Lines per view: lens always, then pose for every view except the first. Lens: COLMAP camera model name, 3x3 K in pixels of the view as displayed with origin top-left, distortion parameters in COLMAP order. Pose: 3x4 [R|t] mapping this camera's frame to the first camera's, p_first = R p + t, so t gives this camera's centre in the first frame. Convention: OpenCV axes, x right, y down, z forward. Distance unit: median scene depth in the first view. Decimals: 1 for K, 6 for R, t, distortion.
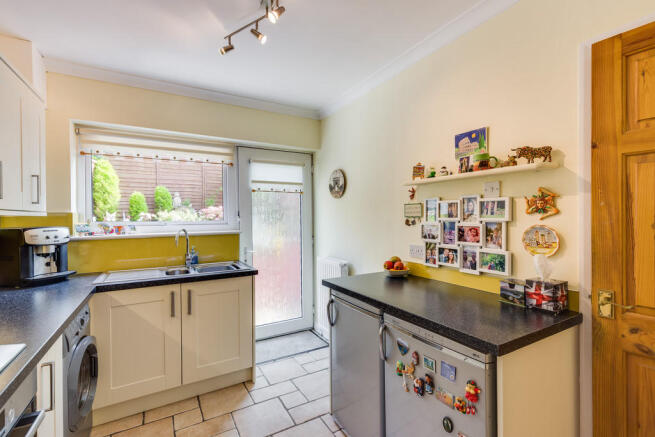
lens RADIAL K [[303.9, 0, 327.5], [0, 303.9, 218.5], [0, 0, 1]] dist [-0.000317, -0.000024]
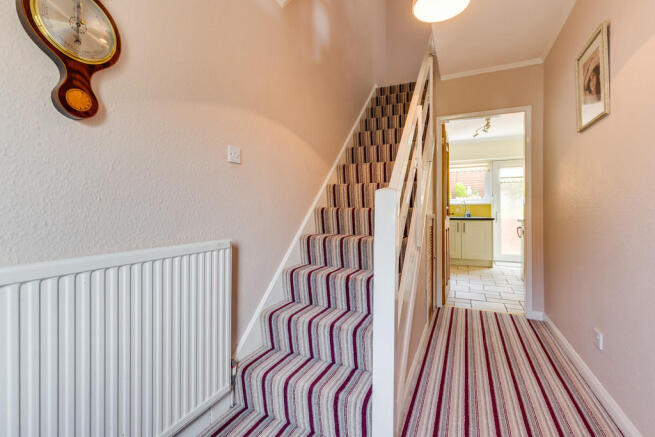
lens RADIAL K [[303.9, 0, 327.5], [0, 303.9, 218.5], [0, 0, 1]] dist [-0.000317, -0.000024]
pose [[0.591243, 0.018397, -0.806283, 0.687276], [-0.004556, 0.999800, 0.019472, 0.108388], [0.806480, -0.007839, 0.591209, -1.075064]]
